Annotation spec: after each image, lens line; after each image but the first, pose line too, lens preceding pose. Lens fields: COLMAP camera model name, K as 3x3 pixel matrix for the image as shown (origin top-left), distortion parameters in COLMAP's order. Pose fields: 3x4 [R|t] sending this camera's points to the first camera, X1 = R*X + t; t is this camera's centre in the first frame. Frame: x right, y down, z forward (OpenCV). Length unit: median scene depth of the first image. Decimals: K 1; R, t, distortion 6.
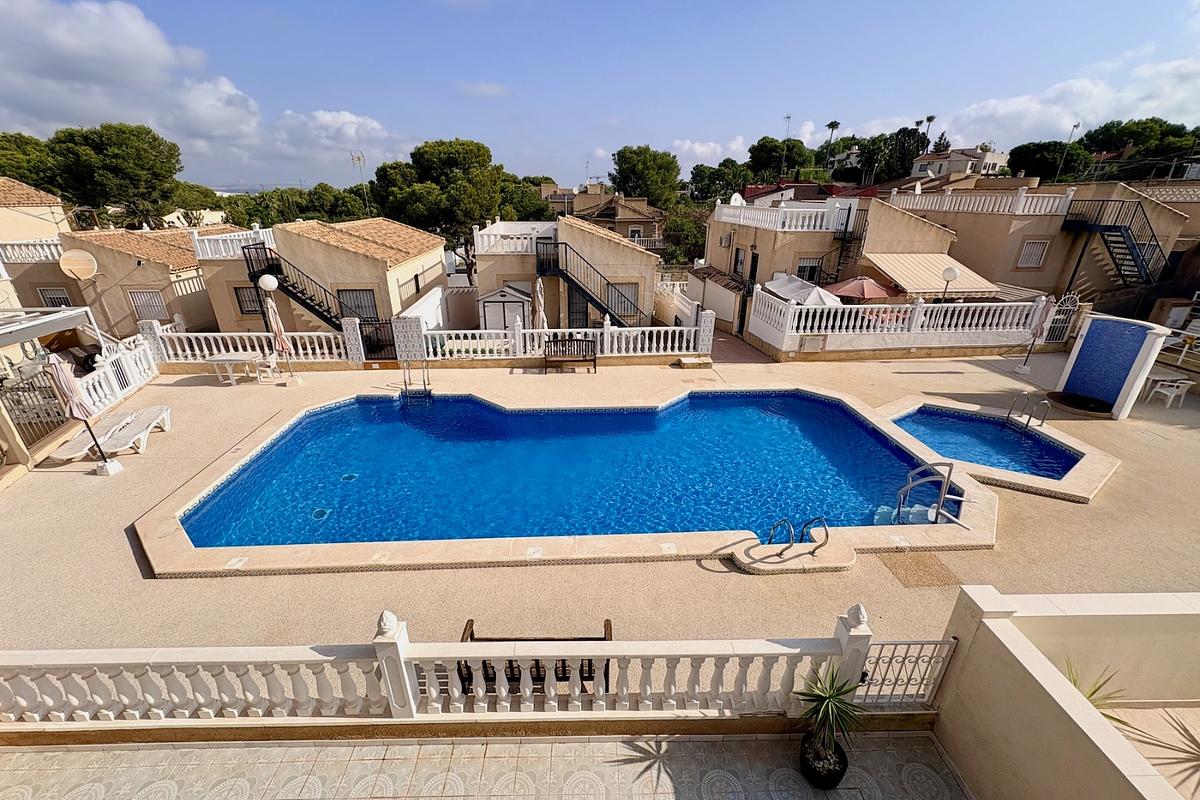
lens RADIAL K [[477.6, 0, 599.1], [0, 477.6, 403.6], [0, 0, 1]] dist [-0.001129, 0.000435]
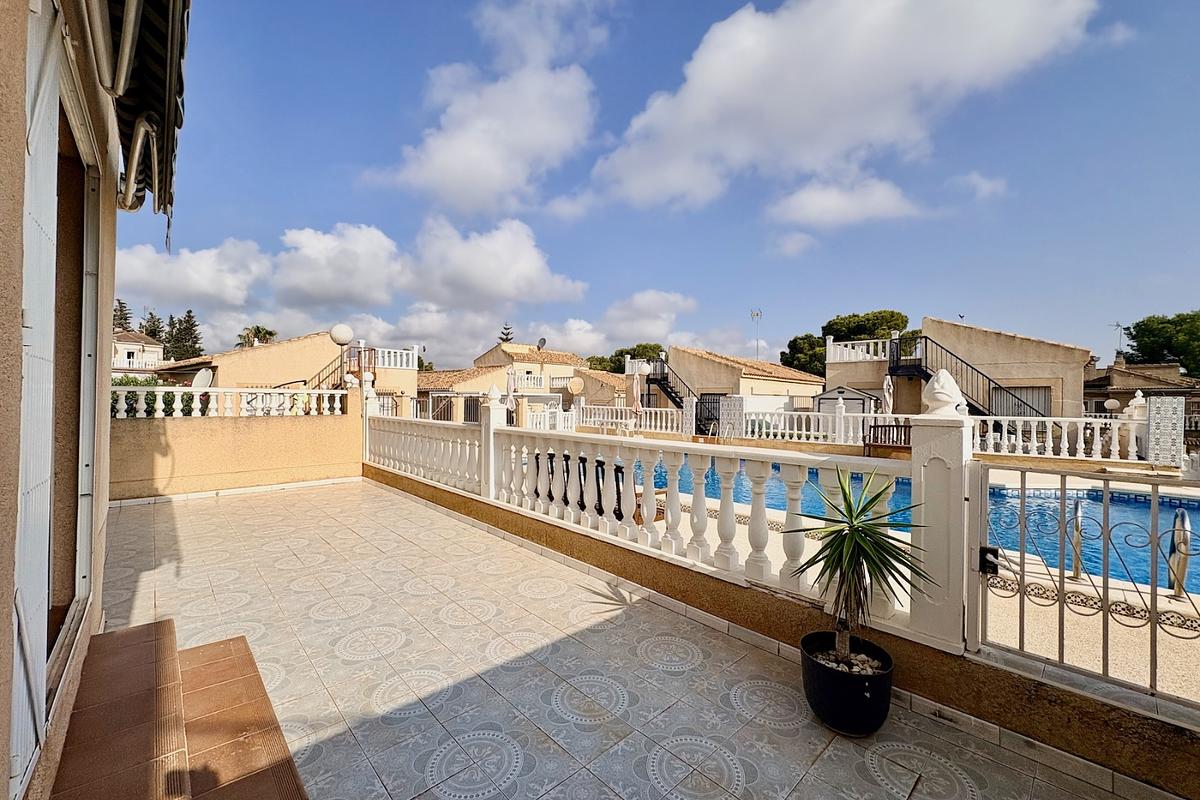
lens RADIAL K [[477.6, 0, 602.7], [0, 477.6, 403.1], [0, 0, 1]] dist [-0.001129, 0.000435]
pose [[0.667346, -0.004298, -0.744735, 0.089626], [-0.298760, 0.914450, -0.272991, 0.091522], [0.682196, 0.404676, 0.608970, 0.053646]]
